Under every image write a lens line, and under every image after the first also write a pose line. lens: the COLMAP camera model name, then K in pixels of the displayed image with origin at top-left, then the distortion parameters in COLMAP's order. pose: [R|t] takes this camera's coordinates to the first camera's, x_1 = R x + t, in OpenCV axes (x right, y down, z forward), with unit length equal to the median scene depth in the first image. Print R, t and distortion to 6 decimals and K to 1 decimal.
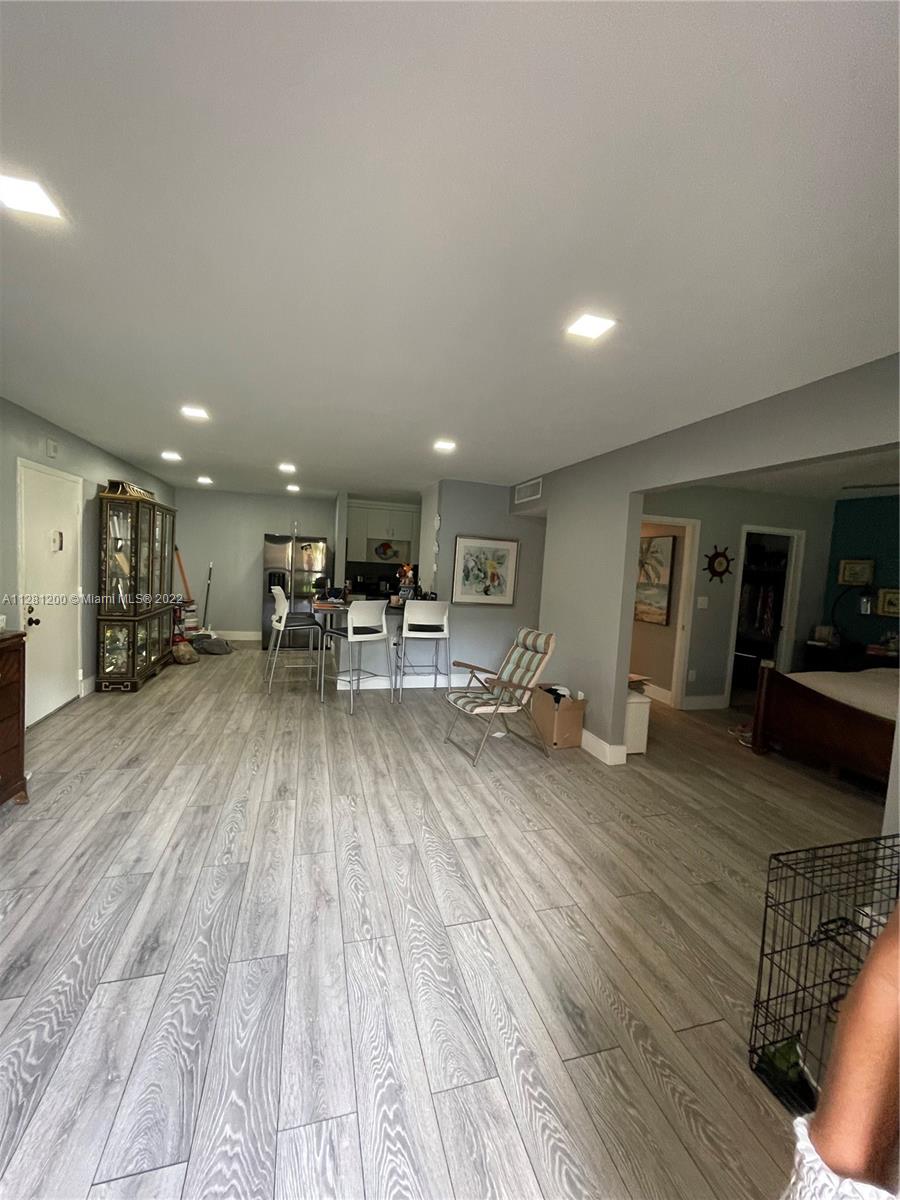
lens RADIAL K [[485.5, 0, 450.0], [0, 485.5, 600.0], [0, 0, 1]] dist [0.002439, 0.000118]
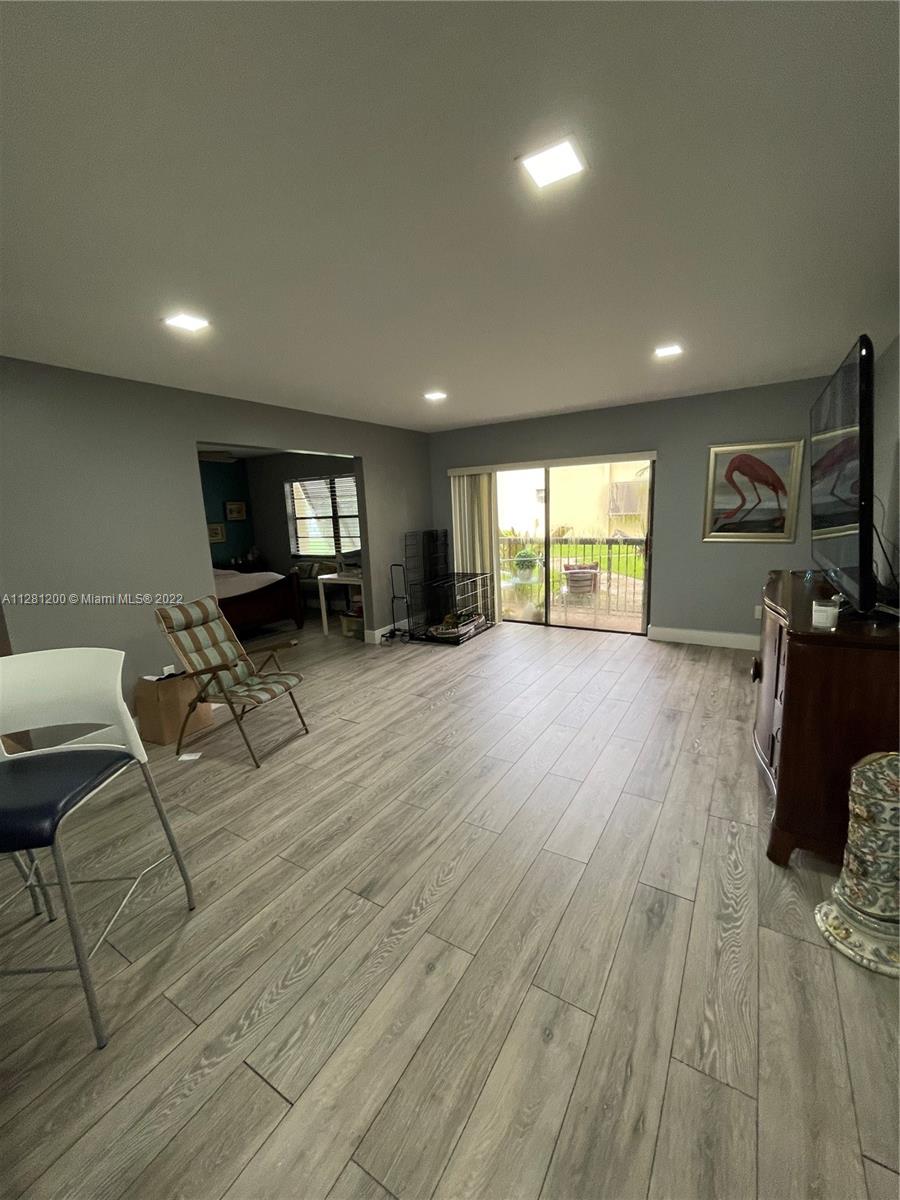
lens RADIAL K [[485.5, 0, 450.0], [0, 485.5, 600.0], [0, 0, 1]] dist [0.002439, 0.000118]
pose [[-0.668321, -0.162662, 0.725870, -0.679972], [0.067359, 0.958557, 0.276824, -0.129541], [-0.740817, 0.233901, -0.629667, 1.159788]]
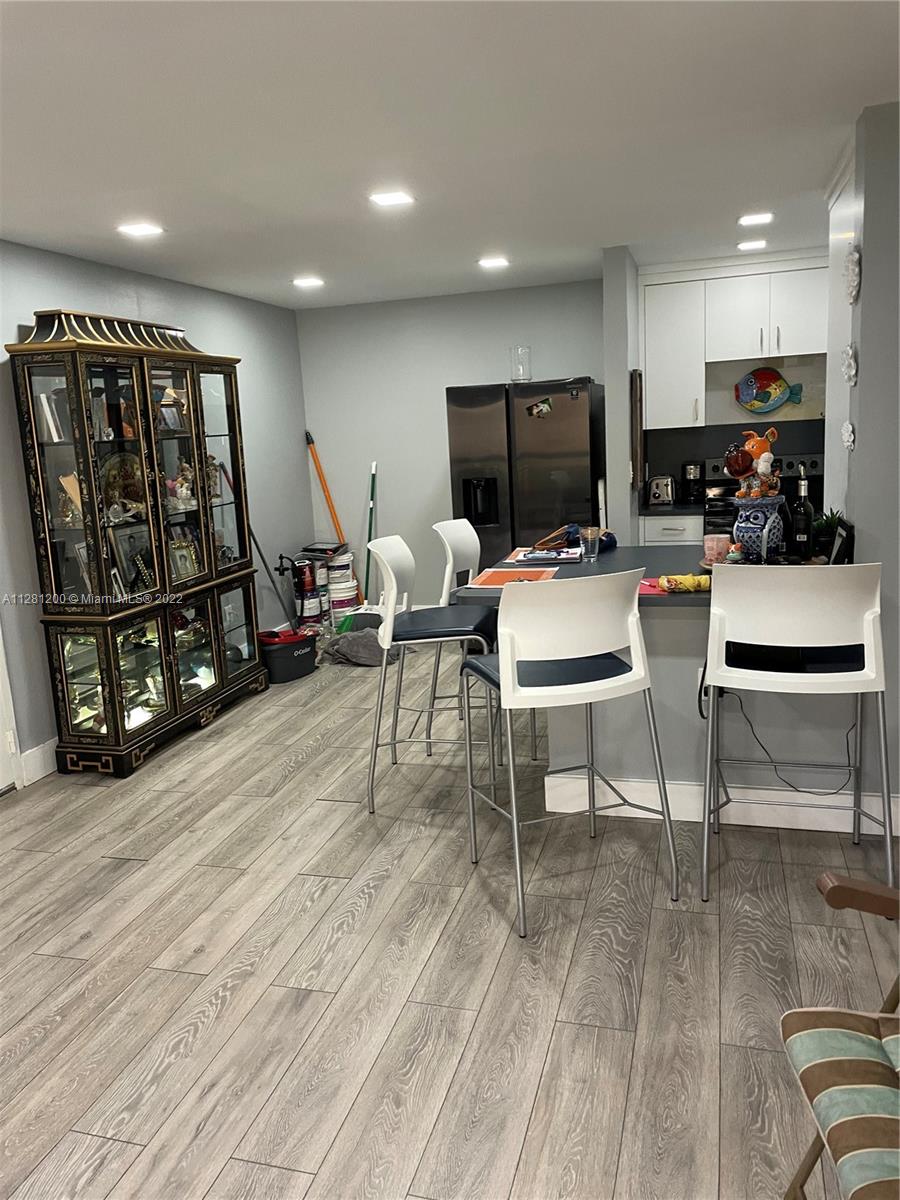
lens RADIAL K [[907.2, 0, 450.0], [0, 907.2, 600.0], [0, 0, 1]] dist [0.030794, -0.003508]
pose [[0.842065, 0.002525, -0.539371, 0.088575], [0.060635, 0.993207, 0.099313, -0.051741], [0.535958, -0.116332, 0.836191, 0.557292]]
